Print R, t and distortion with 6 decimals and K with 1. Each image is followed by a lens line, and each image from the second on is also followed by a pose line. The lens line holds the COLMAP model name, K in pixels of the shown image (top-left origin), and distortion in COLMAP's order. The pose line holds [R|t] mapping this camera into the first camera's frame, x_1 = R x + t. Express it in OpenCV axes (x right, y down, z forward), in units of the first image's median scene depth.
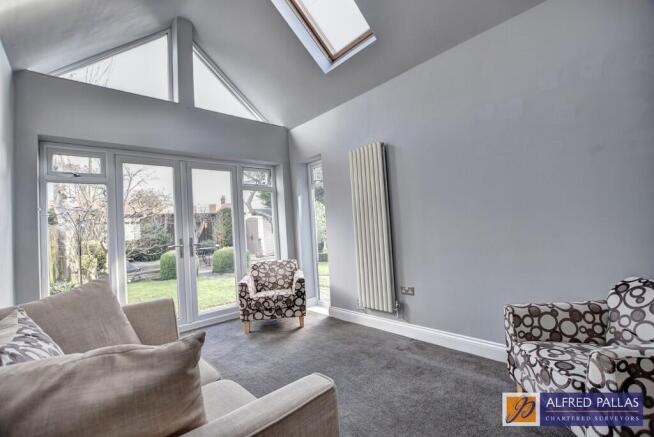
lens RADIAL K [[289.7, 0, 328.5], [0, 289.7, 217.3], [0, 0, 1]] dist [-0.025198, -0.000001]
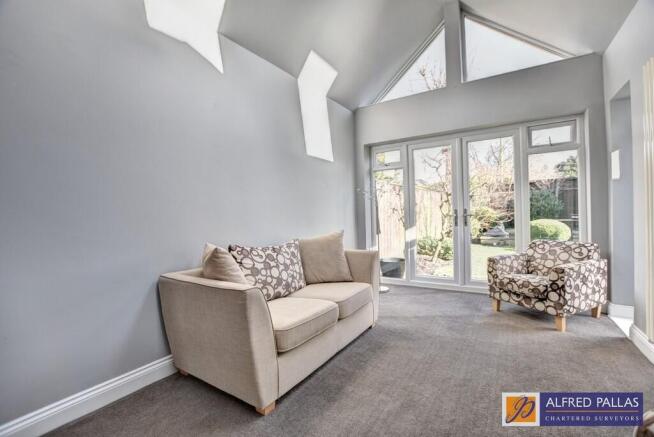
lens RADIAL K [[289.7, 0, 328.9], [0, 289.7, 218.8], [0, 0, 1]] dist [-0.025198, -0.000001]
pose [[0.269481, 0.067980, -0.960603, 0.457583], [0.053541, 0.994905, 0.085427, -0.011445], [0.961516, -0.074453, 0.264468, 0.240197]]
